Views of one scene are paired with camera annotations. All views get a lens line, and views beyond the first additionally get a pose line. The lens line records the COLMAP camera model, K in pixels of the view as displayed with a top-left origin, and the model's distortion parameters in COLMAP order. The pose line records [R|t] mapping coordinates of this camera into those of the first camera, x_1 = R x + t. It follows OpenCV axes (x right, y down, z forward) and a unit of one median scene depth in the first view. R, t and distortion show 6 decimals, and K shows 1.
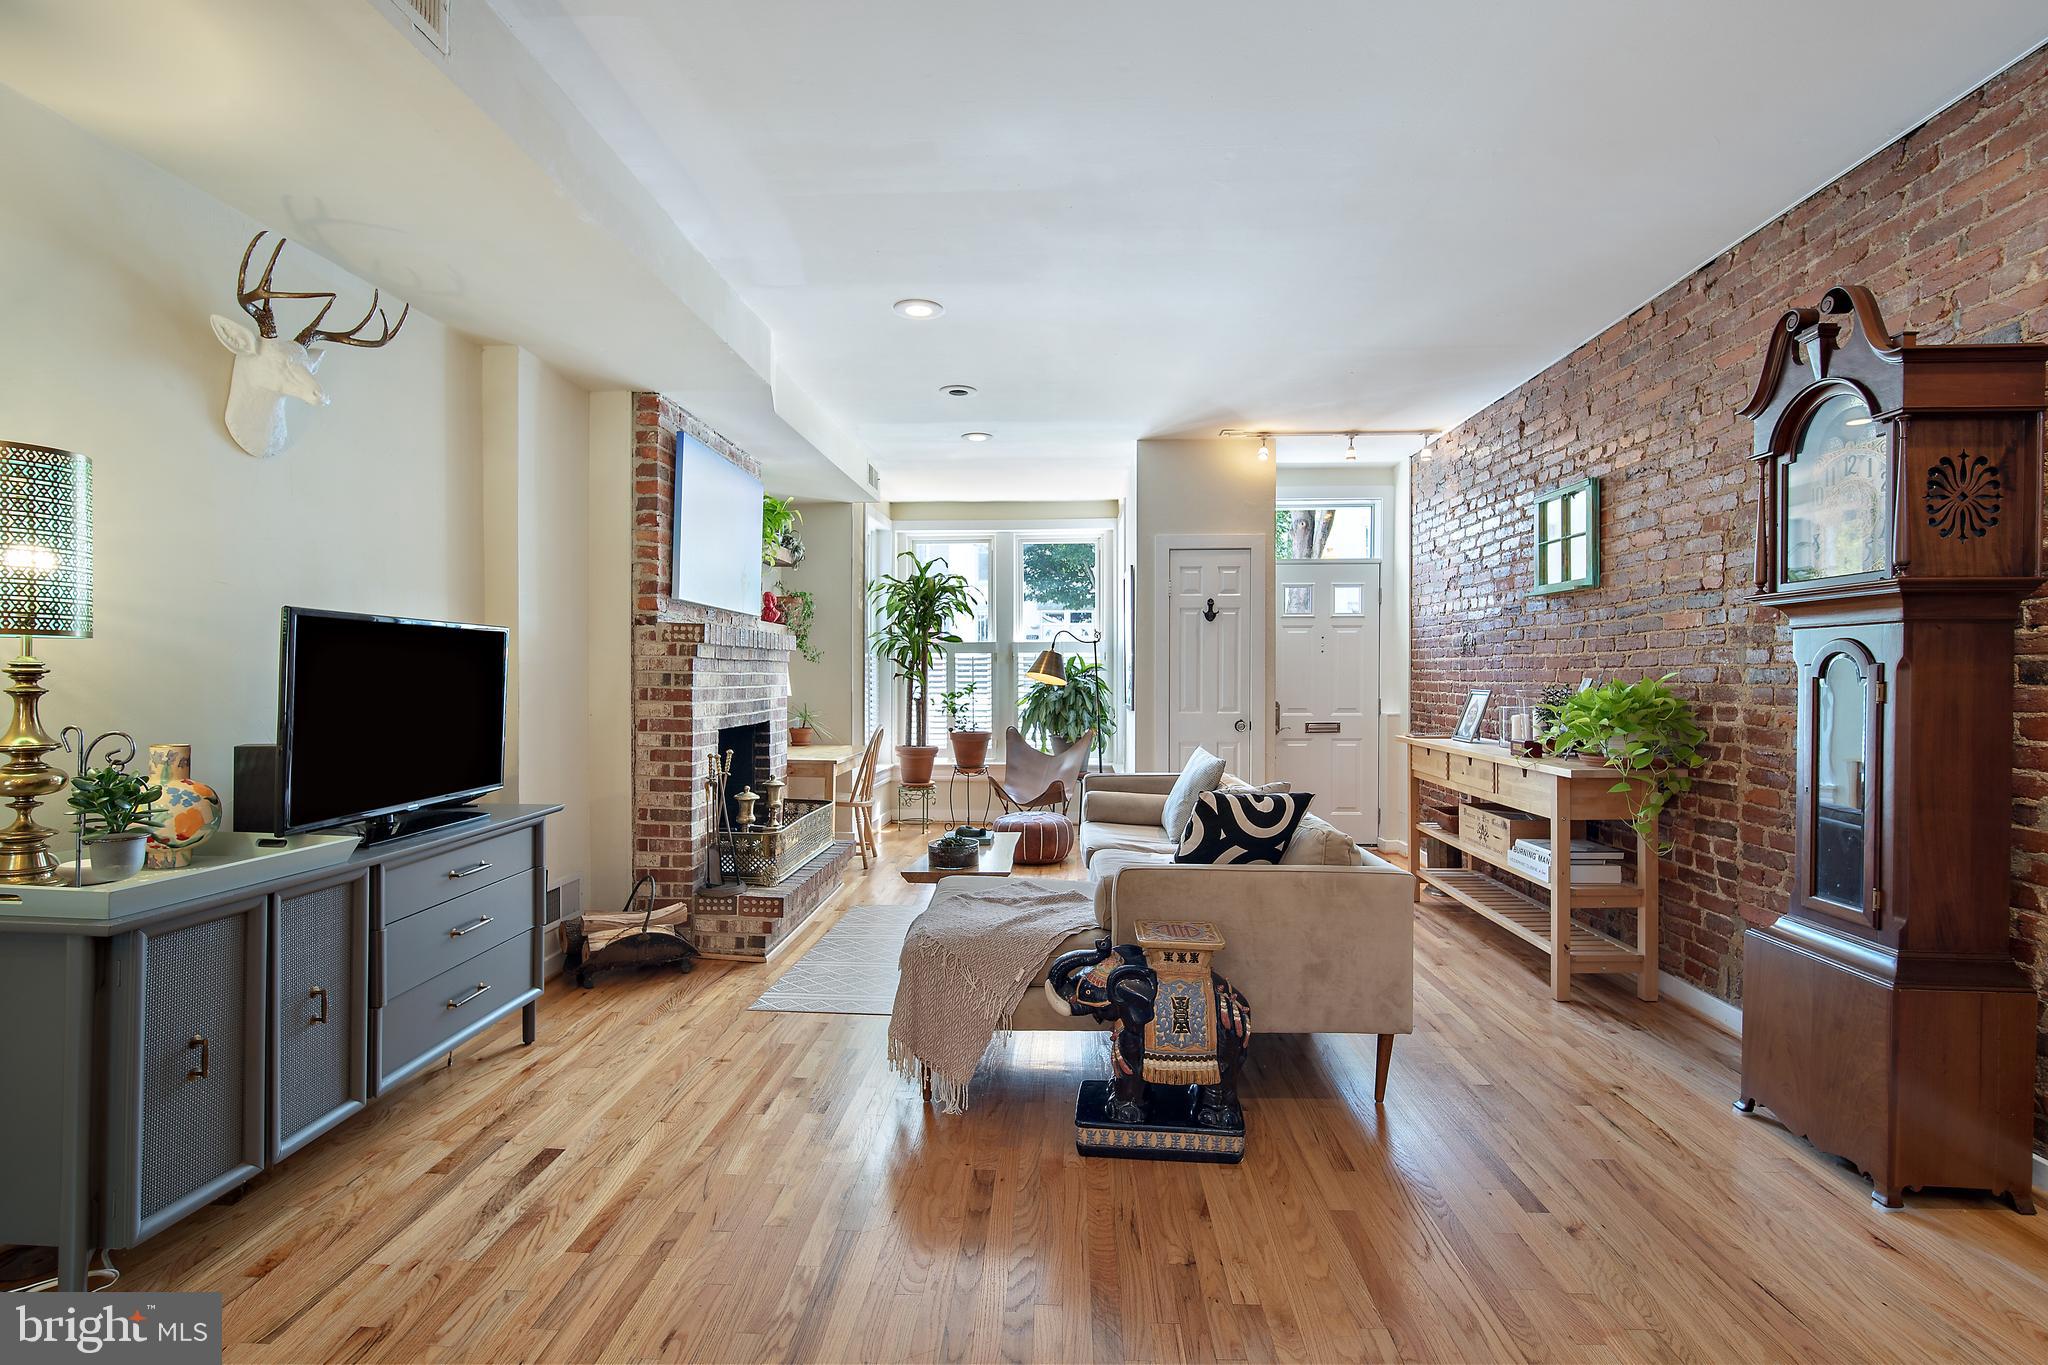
lens RADIAL K [[862.5, 0, 1029.6], [0, 862.5, 684.8], [0, 0, 1]] dist [-0.002755, -0.000095]
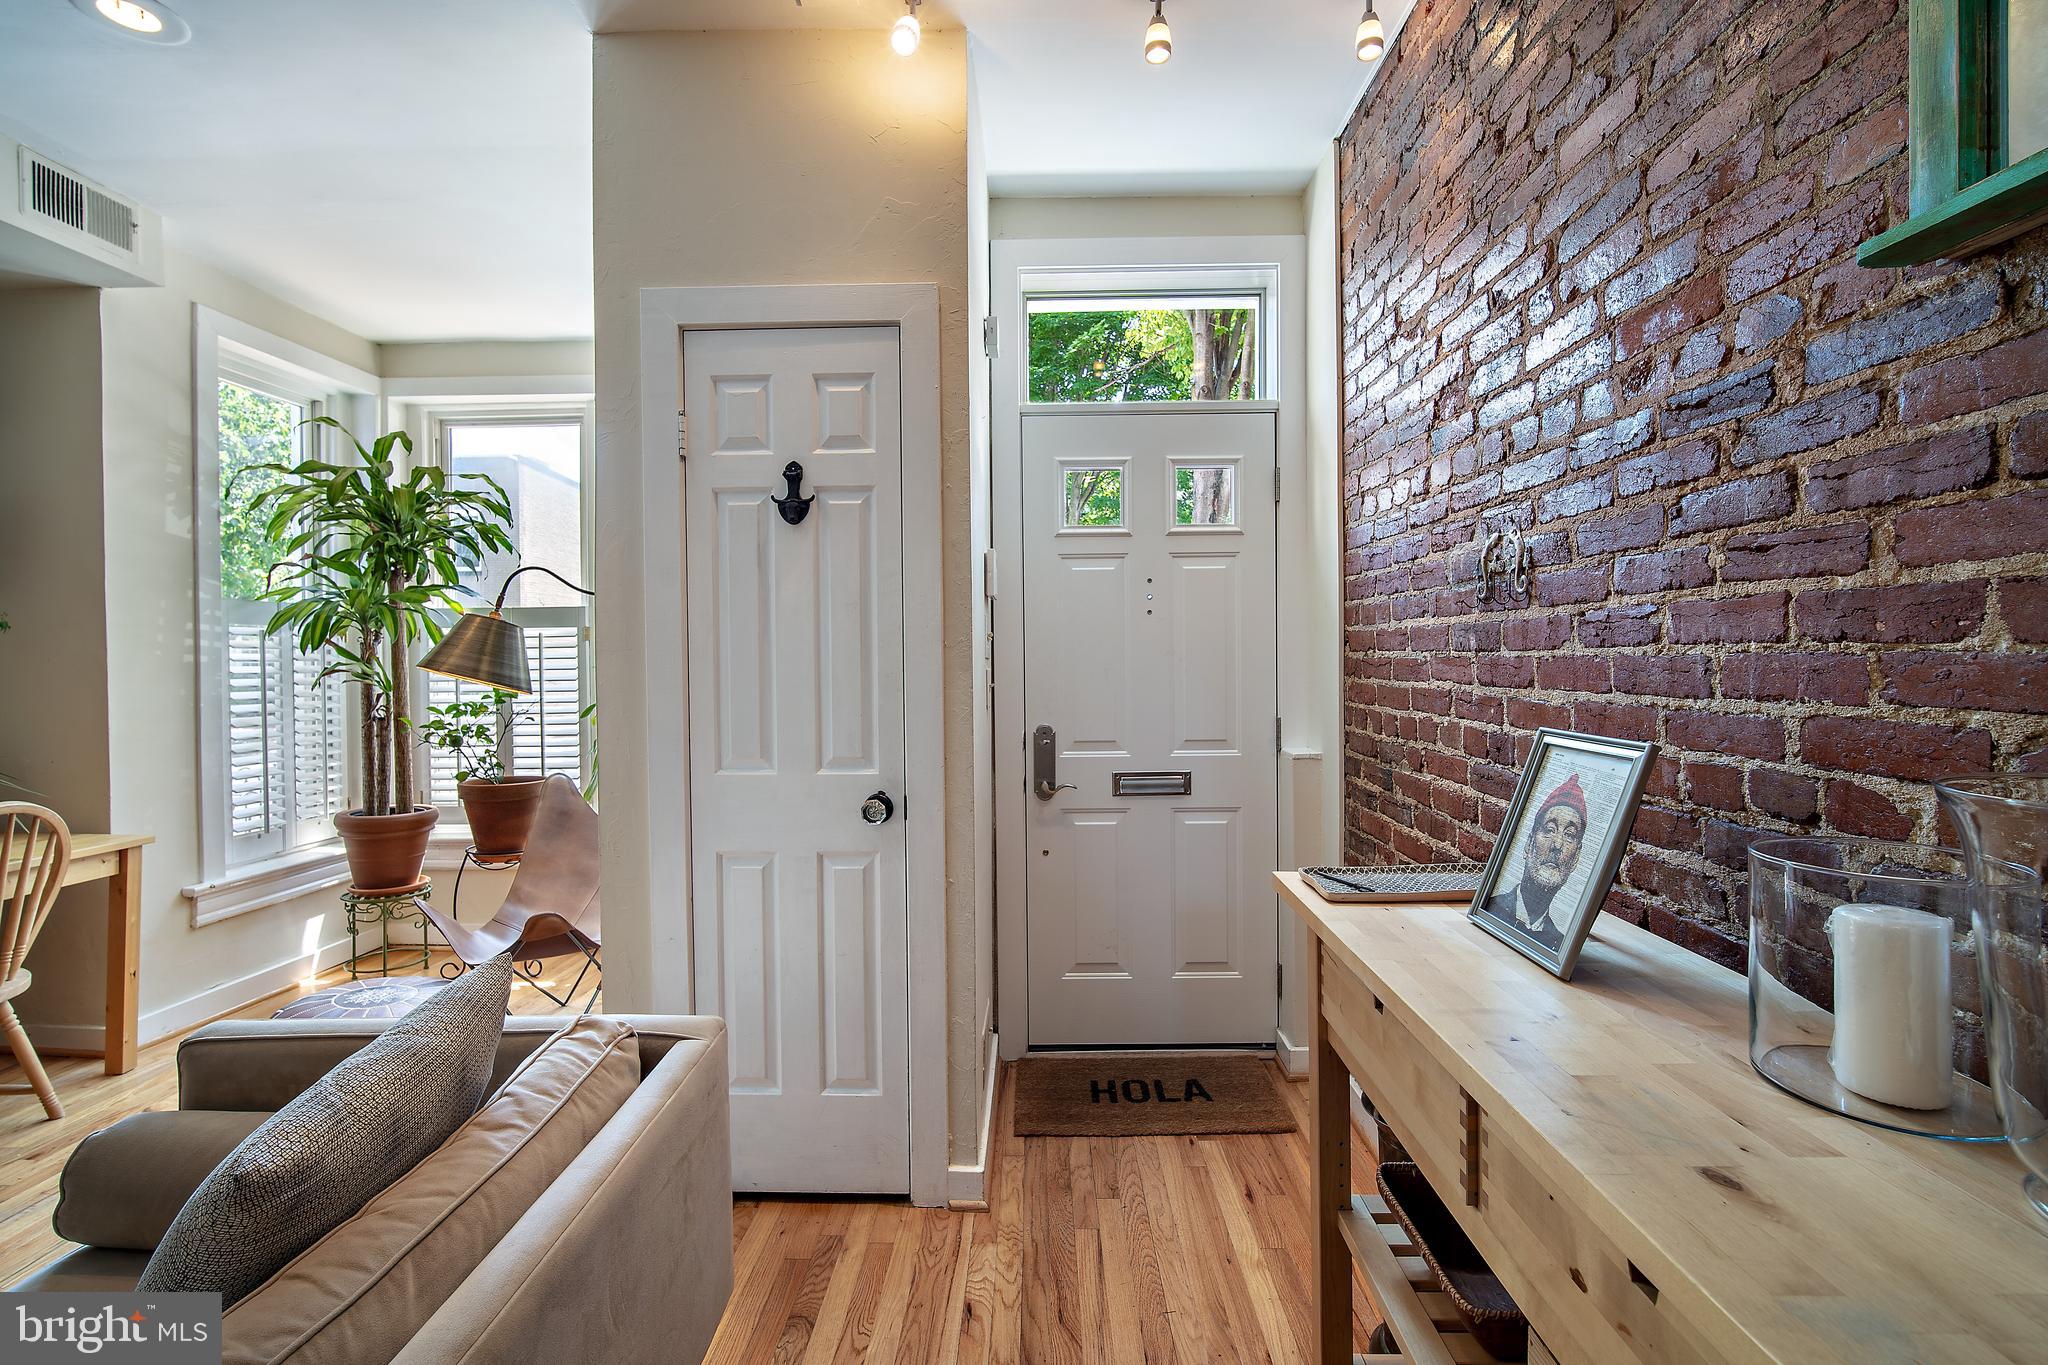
lens RADIAL K [[862.5, 0, 1019.7], [0, 862.5, 663.8], [0, 0, 1]] dist [-0.002755, -0.000095]
pose [[0.999683, -0.006892, 0.024211, 0.294363], [0.007032, 0.999959, -0.005698, -0.011175], [-0.024171, 0.005867, 0.999691, 0.627467]]
